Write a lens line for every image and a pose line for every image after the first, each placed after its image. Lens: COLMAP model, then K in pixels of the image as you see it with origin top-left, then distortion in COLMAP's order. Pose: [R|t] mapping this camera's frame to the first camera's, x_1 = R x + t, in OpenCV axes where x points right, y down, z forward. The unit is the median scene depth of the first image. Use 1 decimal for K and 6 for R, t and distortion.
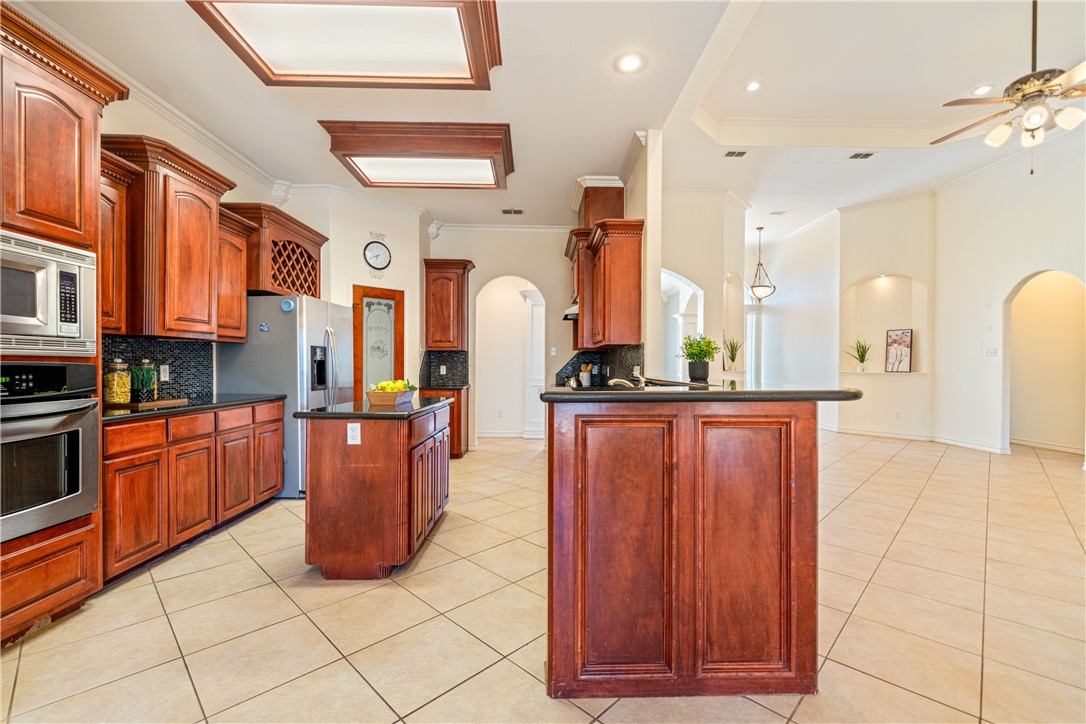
lens RADIAL K [[479.7, 0, 544.8], [0, 479.7, 365.4], [0, 0, 1]] dist [0.000949, -0.000448]
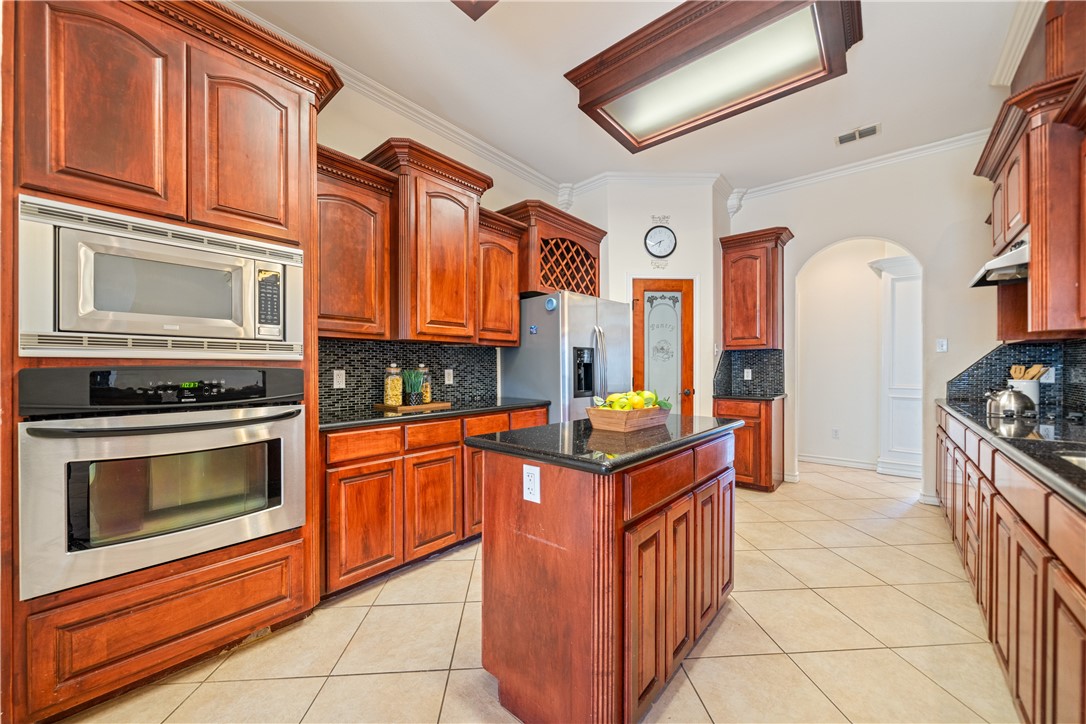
lens RADIAL K [[401.1, 0, 544.0], [0, 401.1, 369.2], [0, 0, 1]] dist [-0.001718, 0.000179]
pose [[0.749799, -0.003419, -0.661657, -0.040398], [0.003434, 0.999993, -0.001277, 0.000998], [0.661657, -0.001314, 0.749806, 0.450446]]
